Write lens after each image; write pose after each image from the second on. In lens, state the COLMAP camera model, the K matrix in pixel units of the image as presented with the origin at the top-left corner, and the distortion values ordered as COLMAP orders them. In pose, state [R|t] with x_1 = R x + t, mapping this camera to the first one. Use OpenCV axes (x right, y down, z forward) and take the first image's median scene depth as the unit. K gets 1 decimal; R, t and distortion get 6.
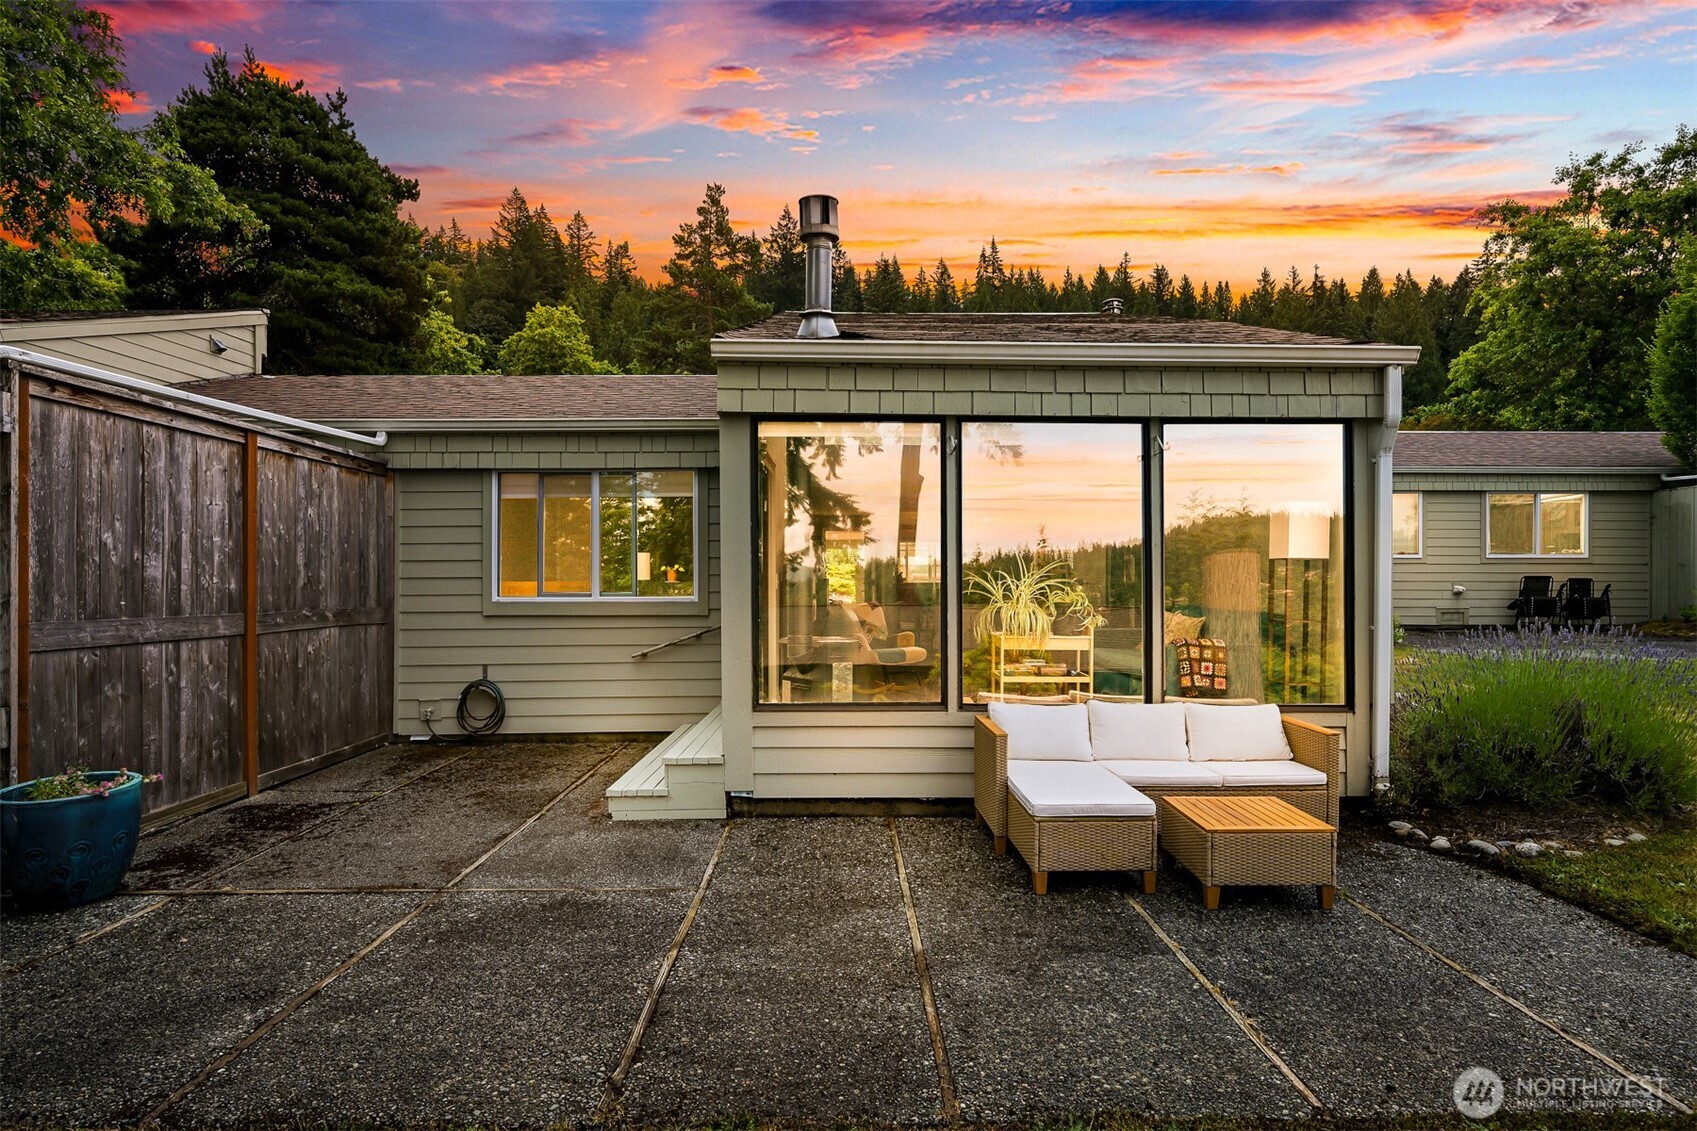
lens RADIAL K [[874.9, 0, 861.3], [0, 874.9, 579.6], [0, 0, 1]] dist [0.000520, 0.000180]
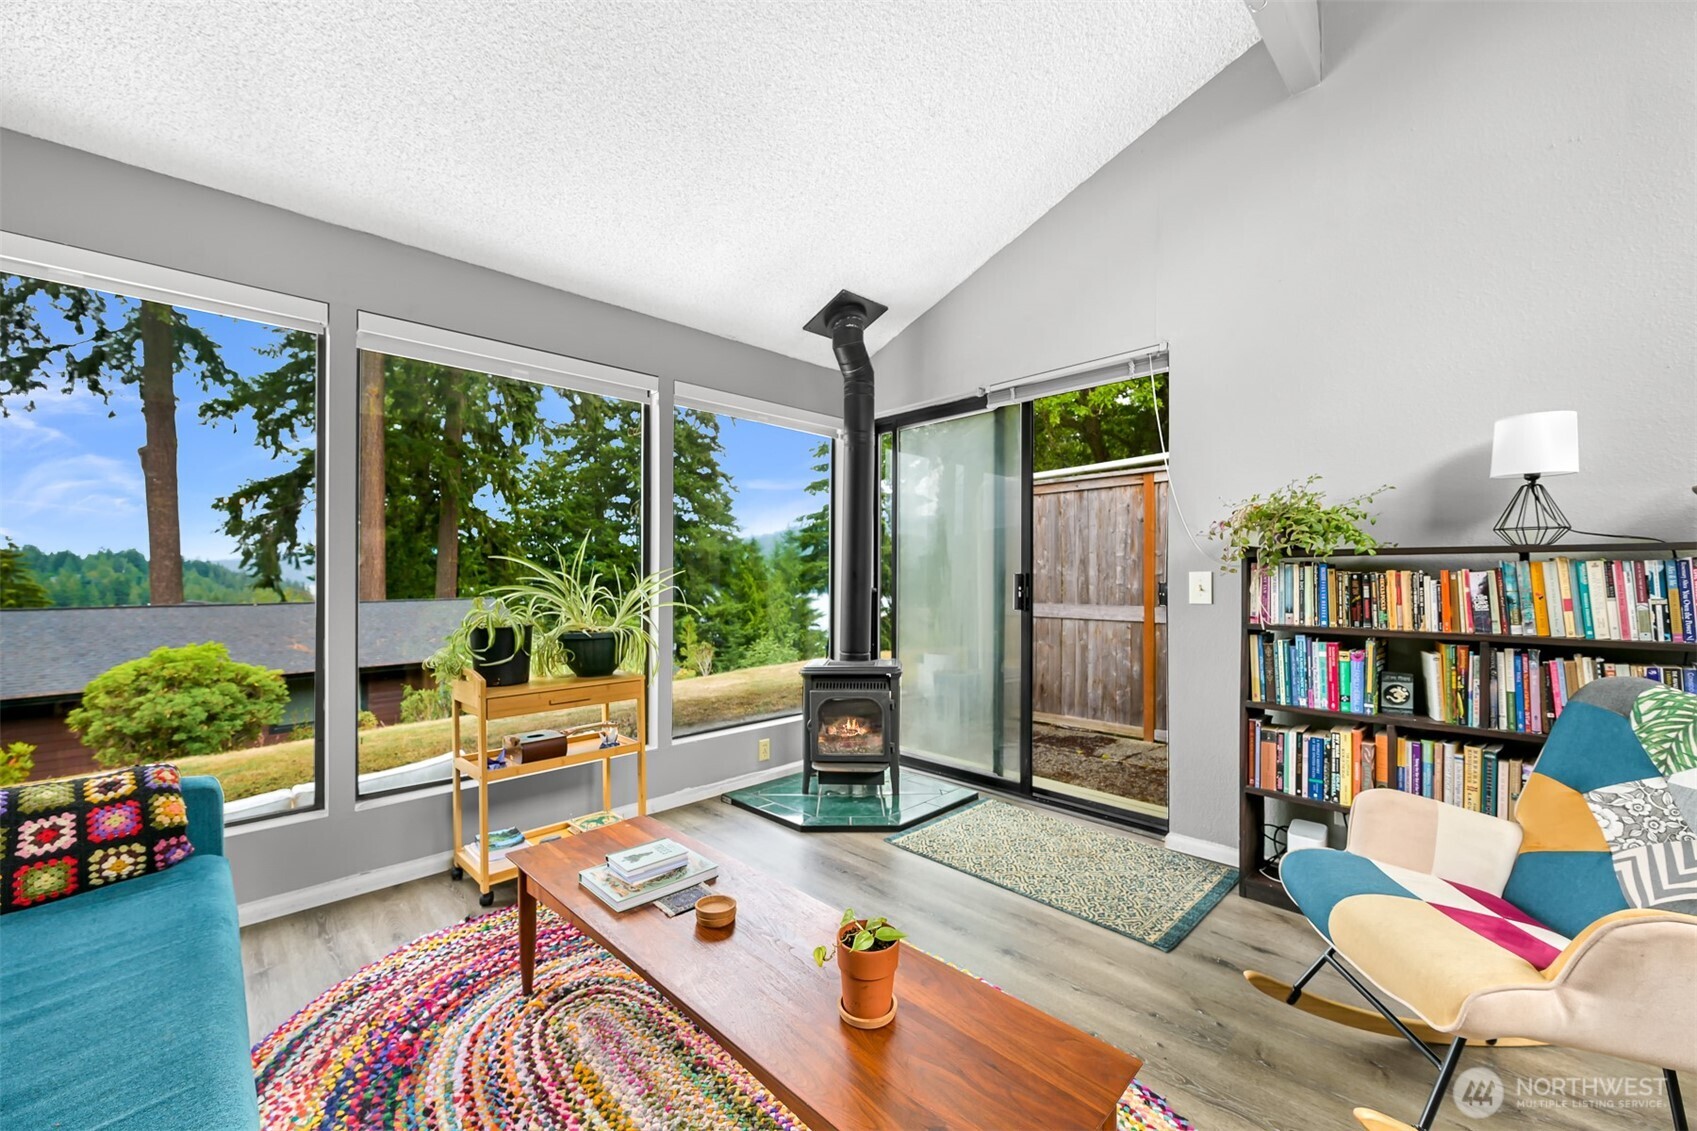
lens RADIAL K [[685.7, 0, 863.0], [0, 685.7, 576.2], [0, 0, 1]] dist [-0.003378, 0.000221]
pose [[-0.727148, -0.001480, -0.686479, 0.384567], [0.002076, 0.999988, -0.004355, -0.005994], [0.686477, -0.004592, -0.727137, 1.589271]]
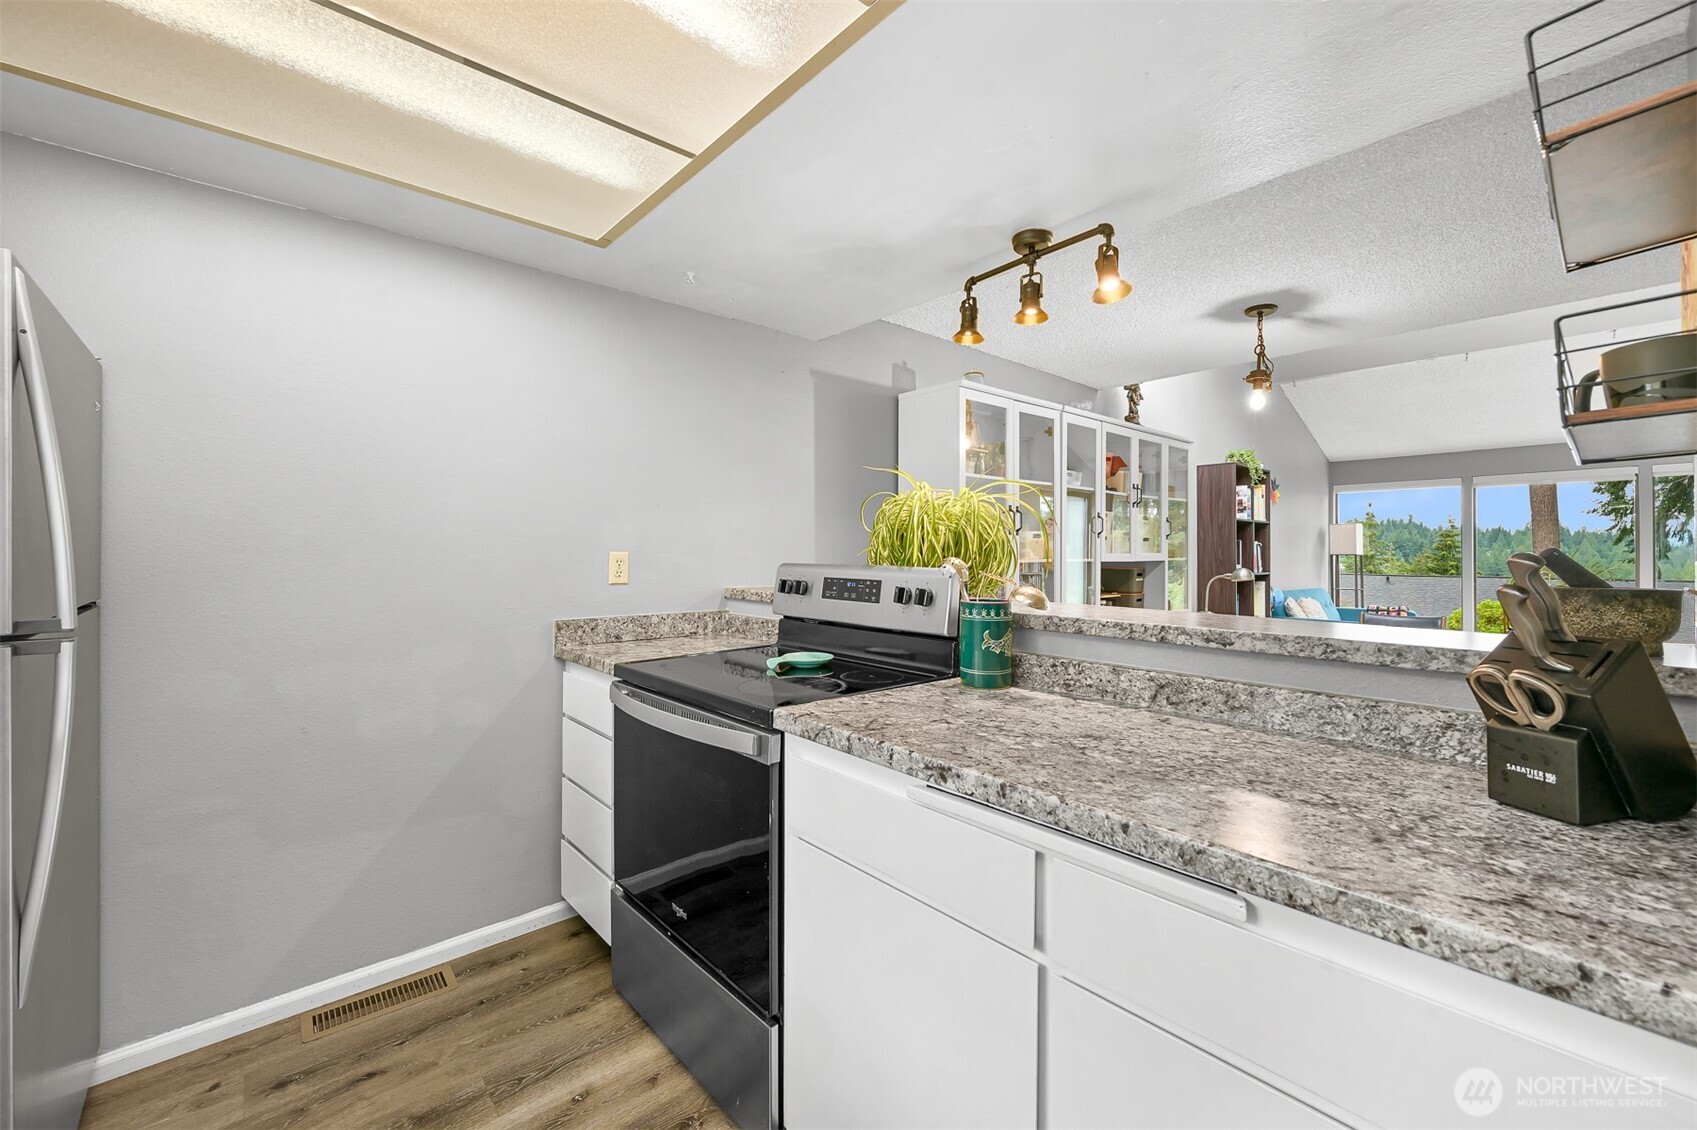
lens RADIAL K [[685.7, 0, 841.2], [0, 685.7, 545.9], [0, 0, 1]] dist [-0.003378, 0.000221]
pose [[-0.642354, 0.004508, 0.766395, 0.097170], [-0.003297, 0.999957, -0.008645, -0.029151], [-0.766401, -0.008080, -0.642311, 2.813716]]
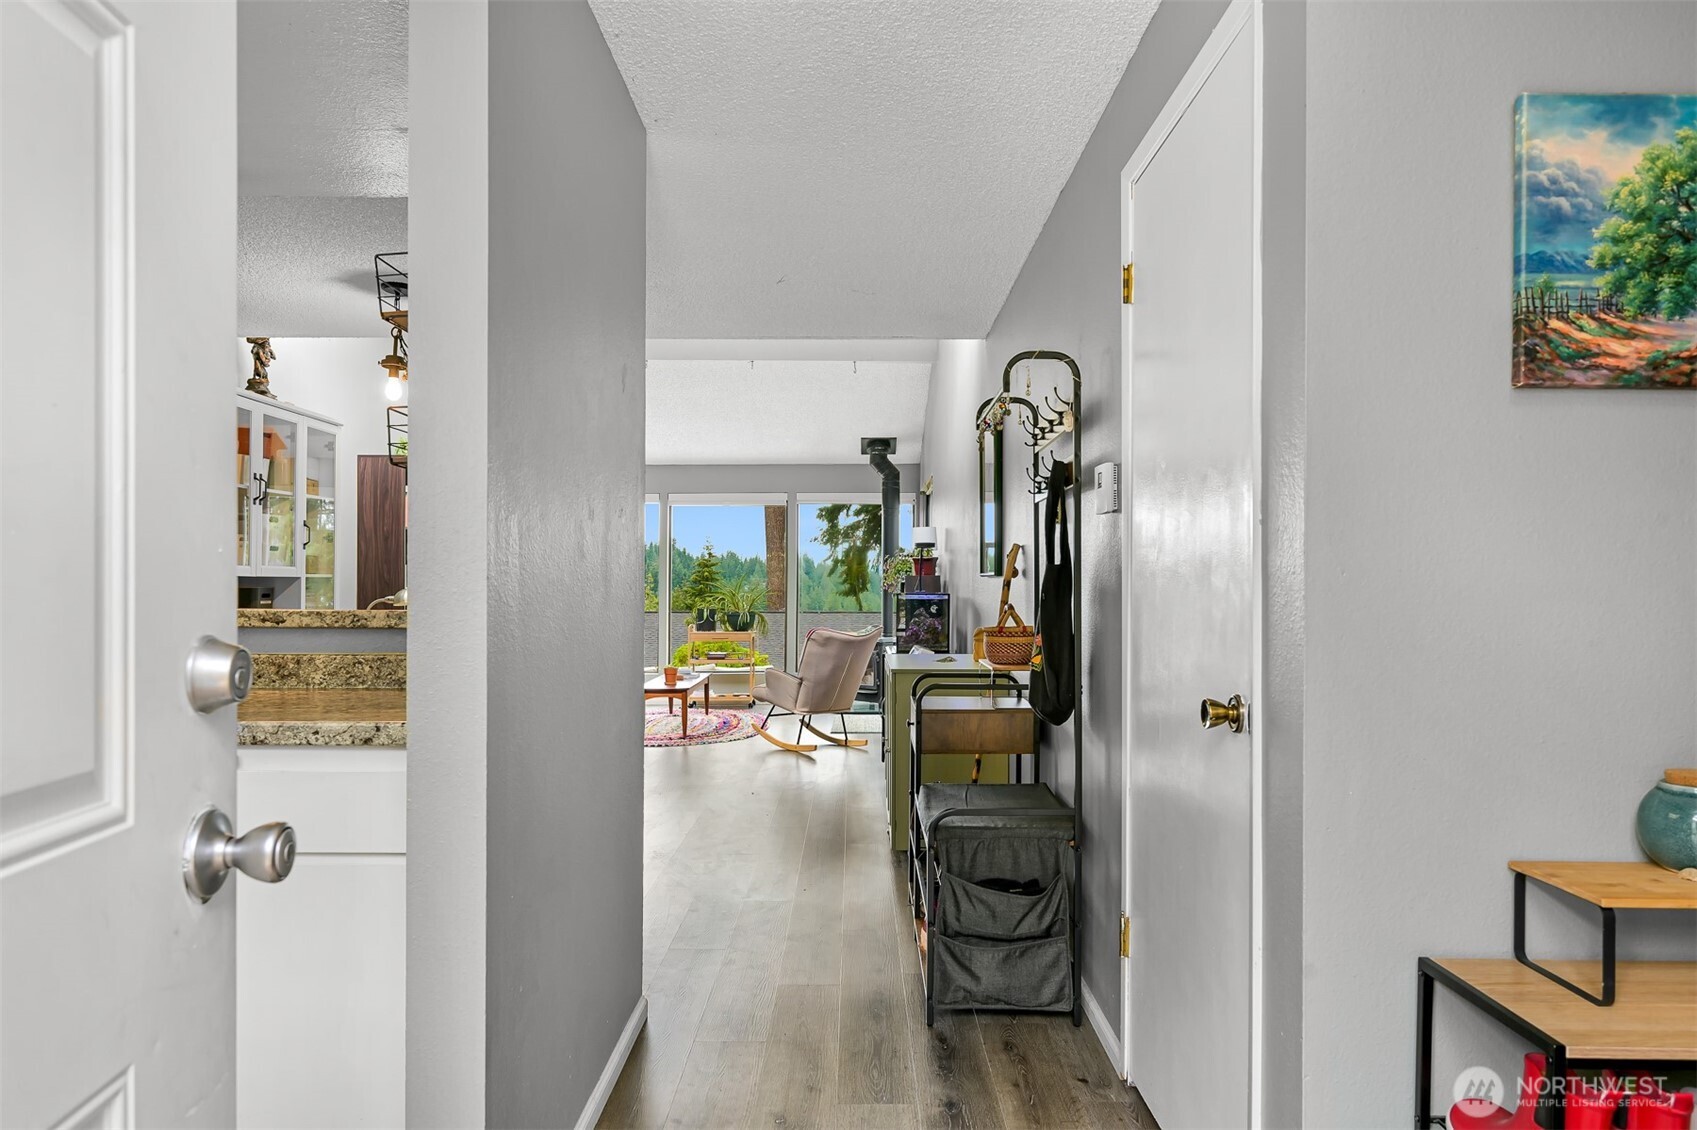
lens RADIAL K [[1122.4, 0, 859.5], [0, 1122.4, 582.0], [0, 0, 1]] dist [0.005142, 0.001087]
pose [[-0.999868, -0.003559, 0.015862, -0.040818], [-0.003657, 0.999974, -0.006163, -0.011693], [-0.015840, -0.006221, -0.999855, 2.996398]]
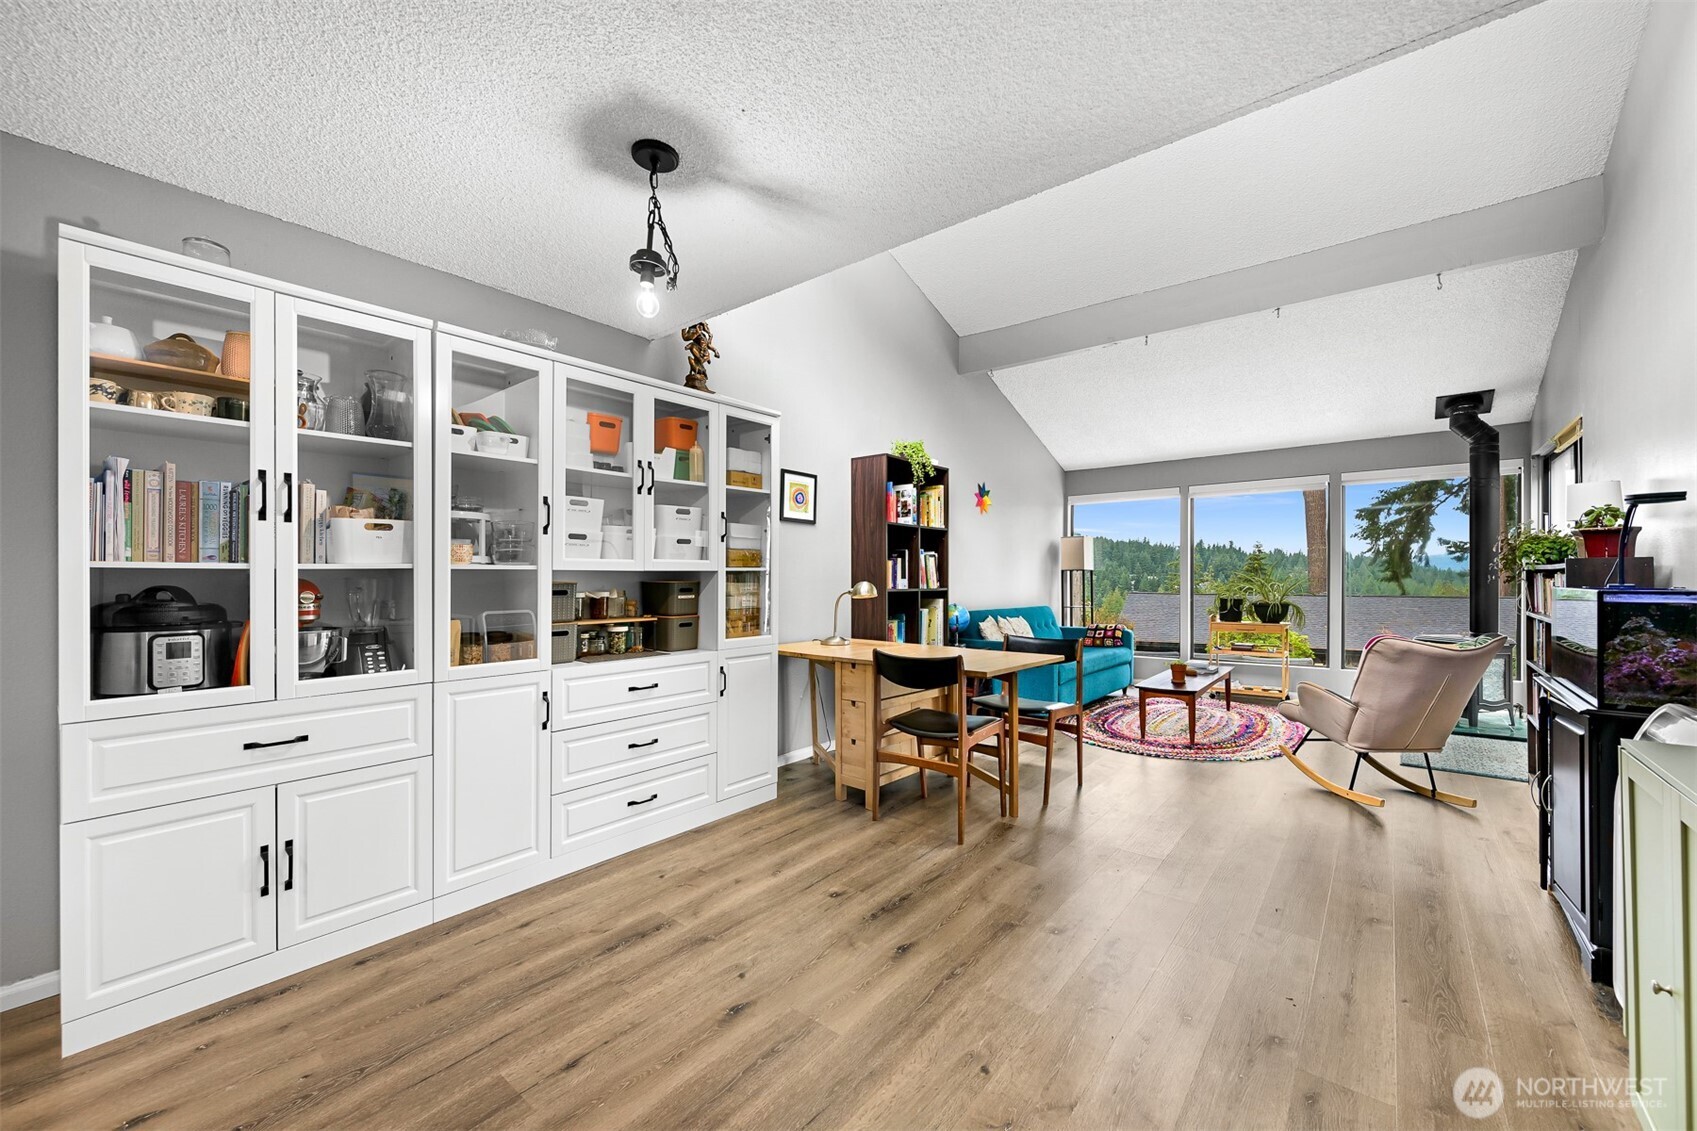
lens RADIAL K [[685.7, 0, 845.6], [0, 685.7, 579.5], [0, 0, 1]] dist [-0.003378, 0.000221]
pose [[-0.769290, -0.001805, 0.638897, 0.010764], [0.001697, 0.999987, 0.004868, -0.015598], [-0.638897, 0.004829, -0.769277, 2.402047]]
